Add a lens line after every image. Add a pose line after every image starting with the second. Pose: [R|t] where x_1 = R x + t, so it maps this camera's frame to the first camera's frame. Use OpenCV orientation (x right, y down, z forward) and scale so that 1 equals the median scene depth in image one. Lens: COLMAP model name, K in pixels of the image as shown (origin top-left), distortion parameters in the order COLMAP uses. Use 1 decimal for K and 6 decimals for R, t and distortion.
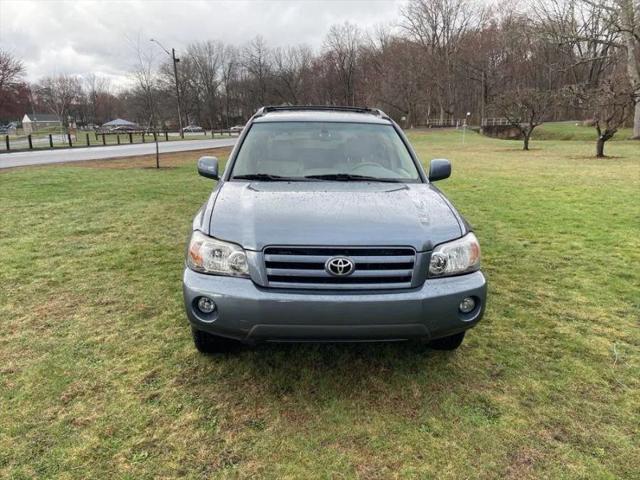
lens RADIAL K [[484.6, 0, 319.0], [0, 484.6, 238.5], [0, 0, 1]] dist [0.089889, -0.124632]
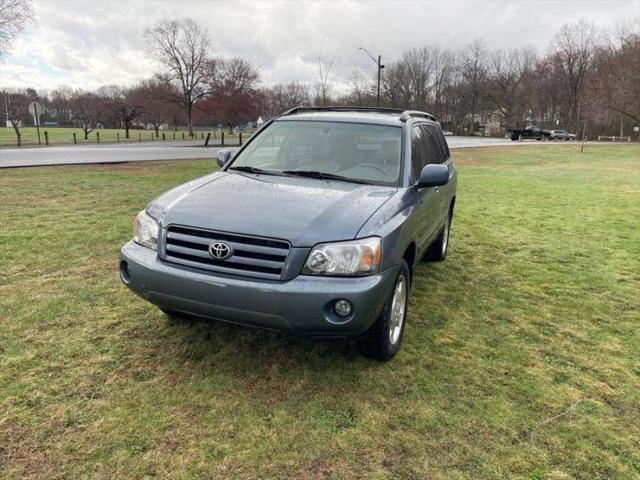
lens RADIAL K [[484.6, 0, 319.0], [0, 484.6, 238.5], [0, 0, 1]] dist [0.089889, -0.124632]
pose [[0.913308, 0.120713, -0.388969, 0.471042], [-0.124657, 0.992084, 0.015186, -0.008765], [0.387723, 0.034618, 0.921125, 0.060833]]
